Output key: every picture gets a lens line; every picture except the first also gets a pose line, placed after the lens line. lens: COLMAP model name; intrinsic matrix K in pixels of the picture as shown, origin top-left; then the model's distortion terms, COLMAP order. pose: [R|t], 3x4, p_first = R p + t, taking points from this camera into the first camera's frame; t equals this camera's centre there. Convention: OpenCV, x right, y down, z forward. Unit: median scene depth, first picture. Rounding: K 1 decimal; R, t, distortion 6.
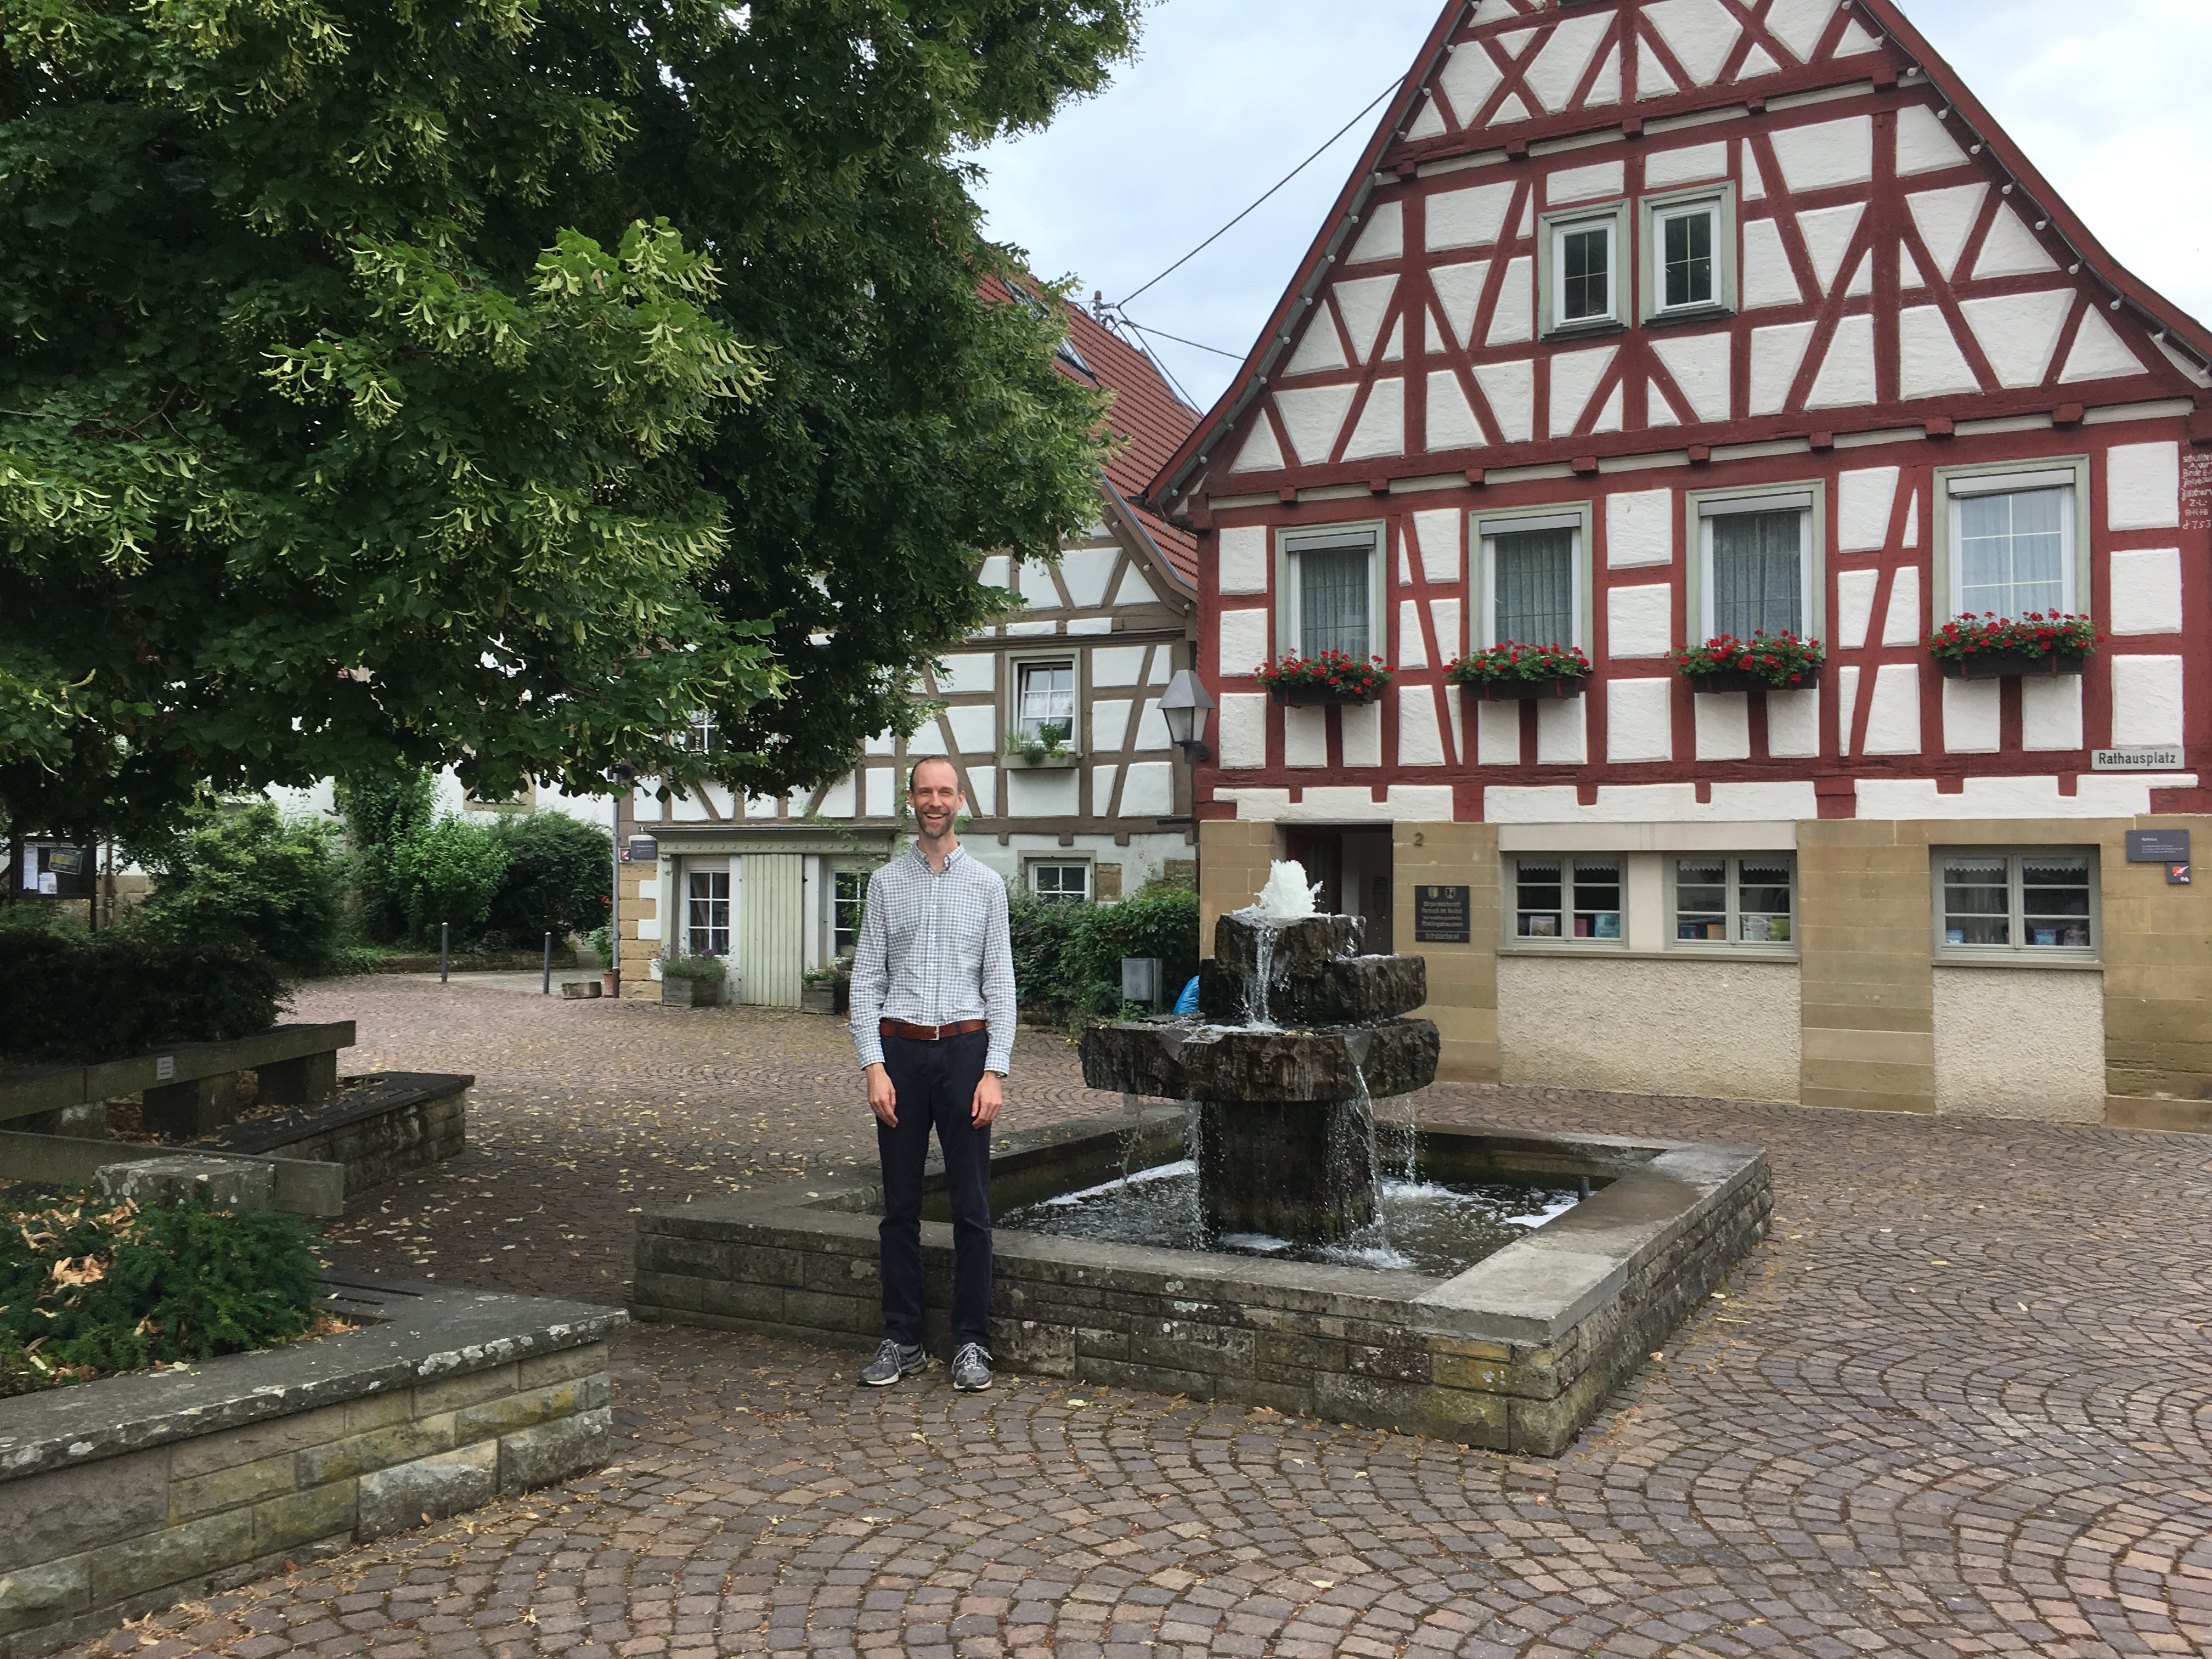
lens RADIAL K [[1916.4, 0, 1096.7], [0, 1916.4, 830.3], [0, 0, 1]] dist [0.079319, -0.106205]
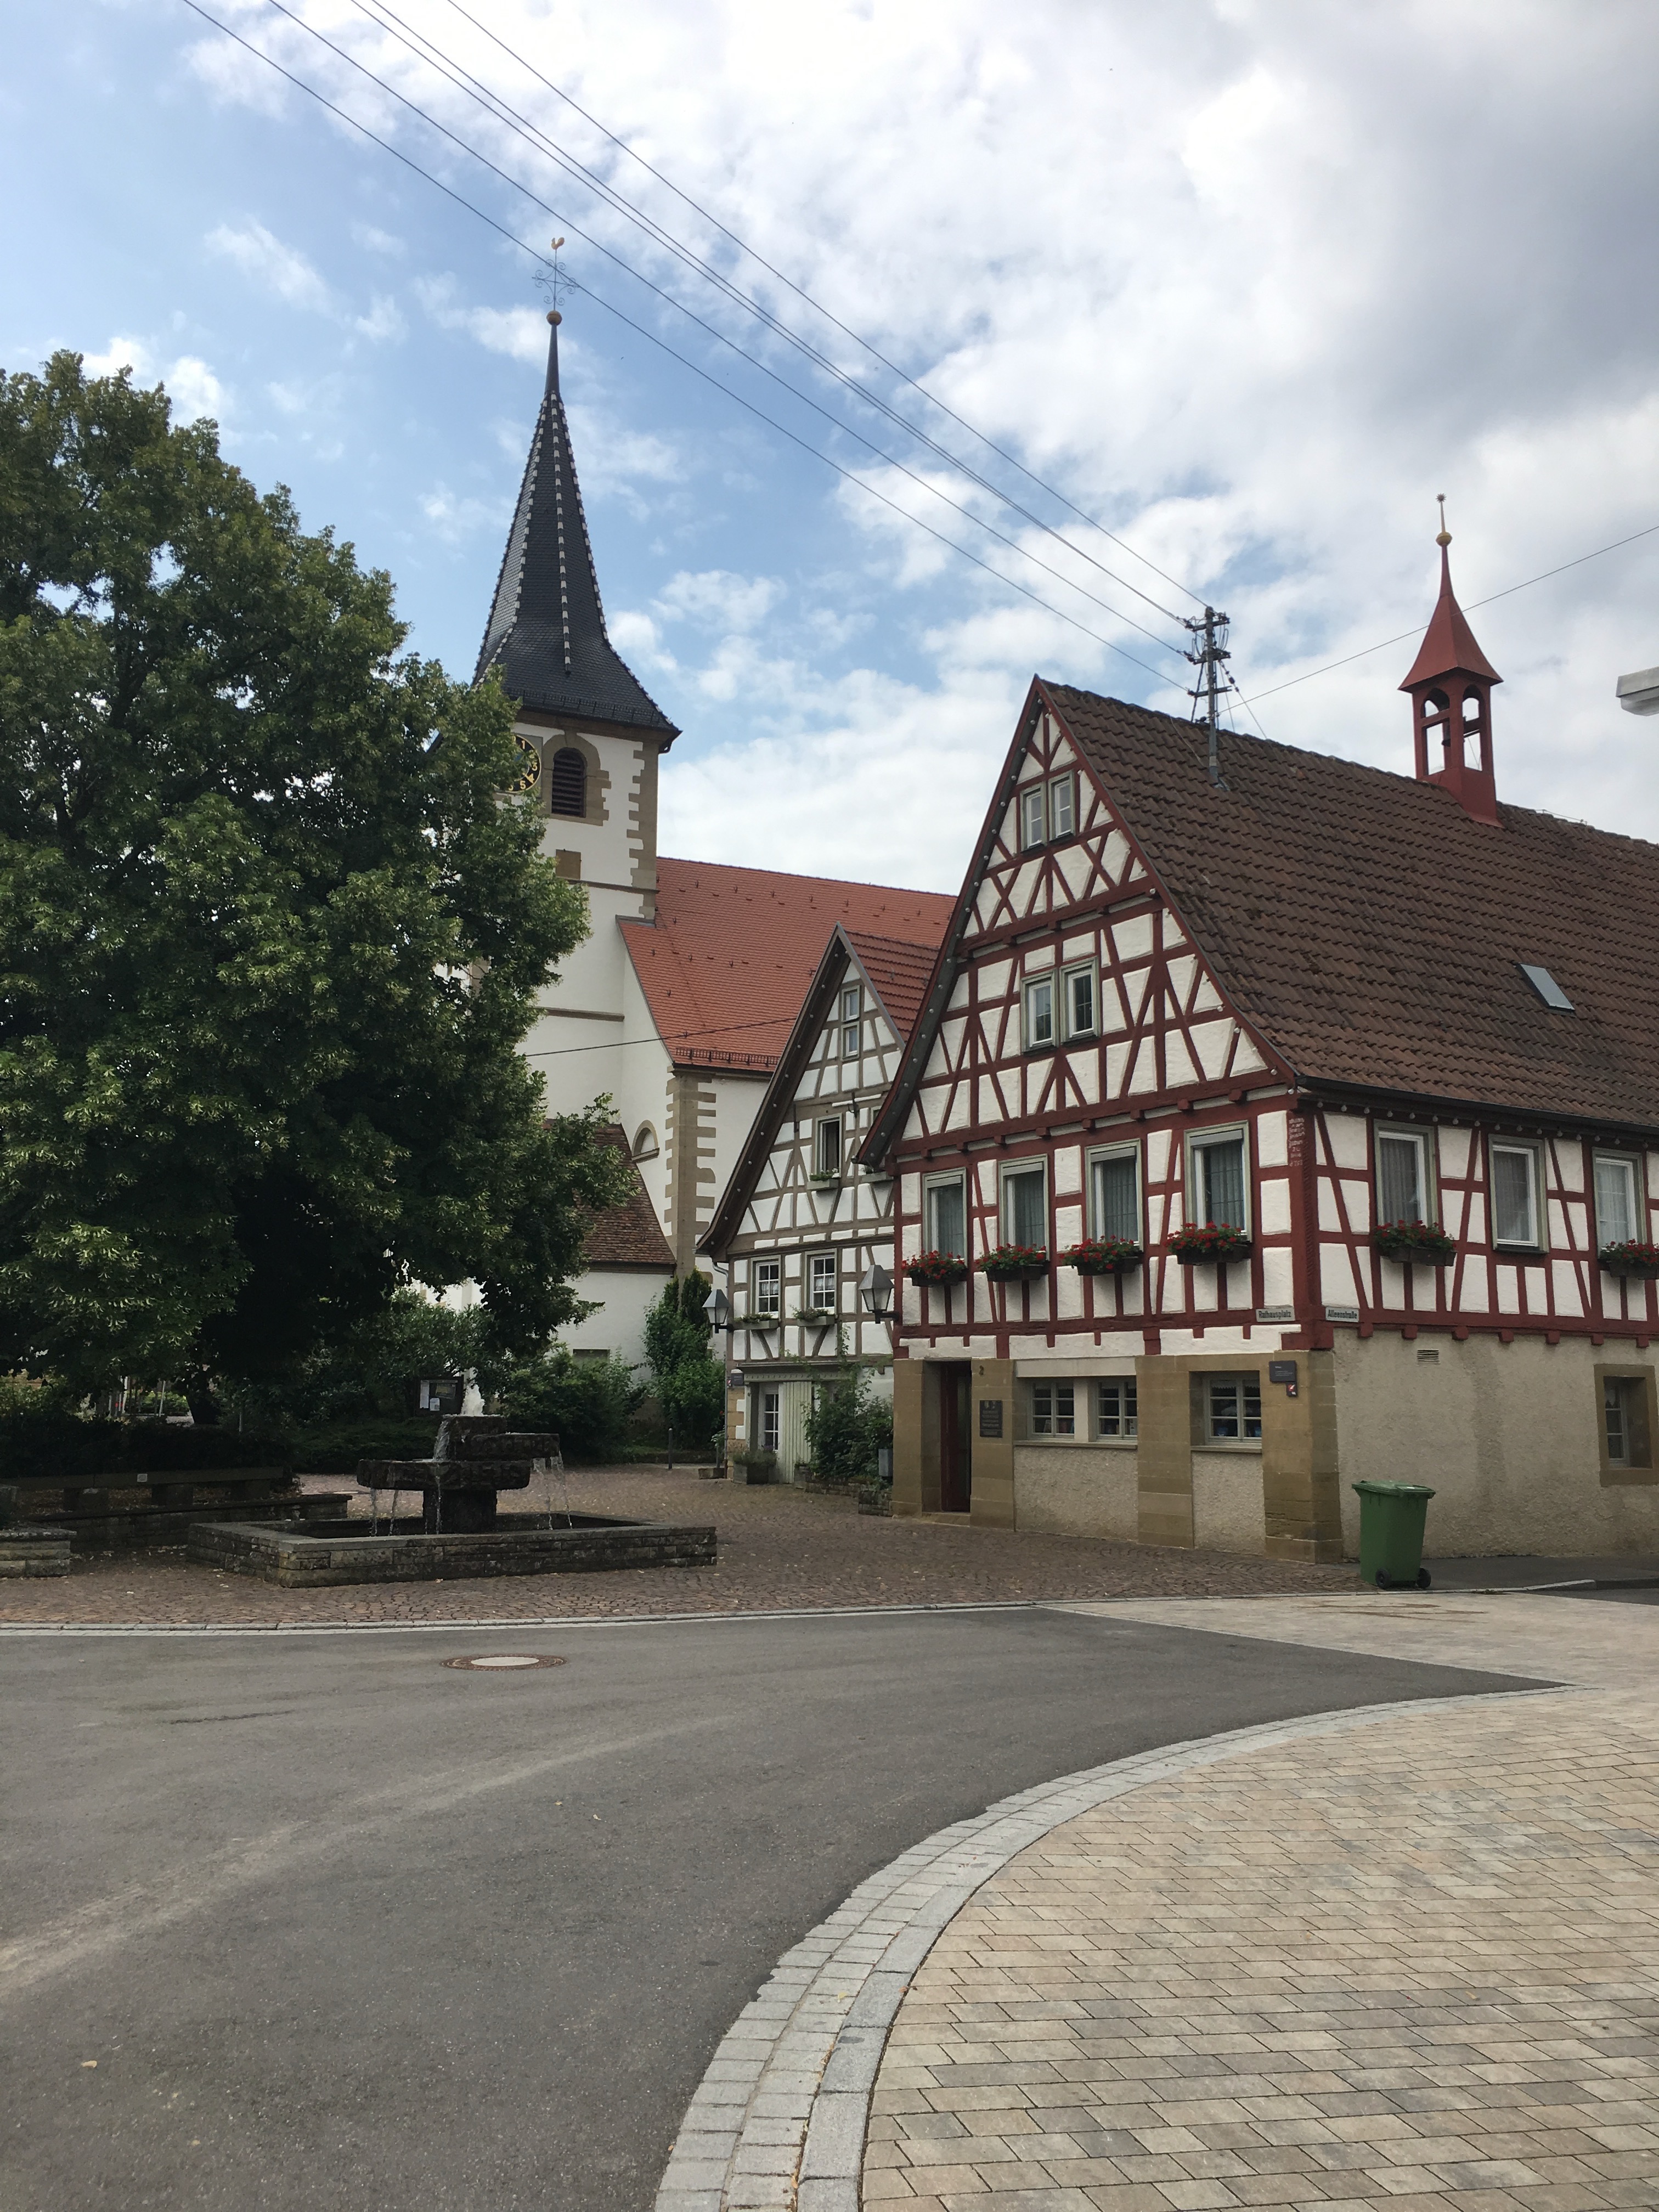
lens RADIAL K [[1916.4, 0, 846.0], [0, 1916.4, 1097.6], [0, 0, 1]] dist [0.079319, -0.106205]
pose [[0.876030, -0.081325, -0.475349, 0.872199], [0.018918, 0.990715, -0.134633, -0.007121], [0.481885, 0.108950, 0.869435, -0.462484]]
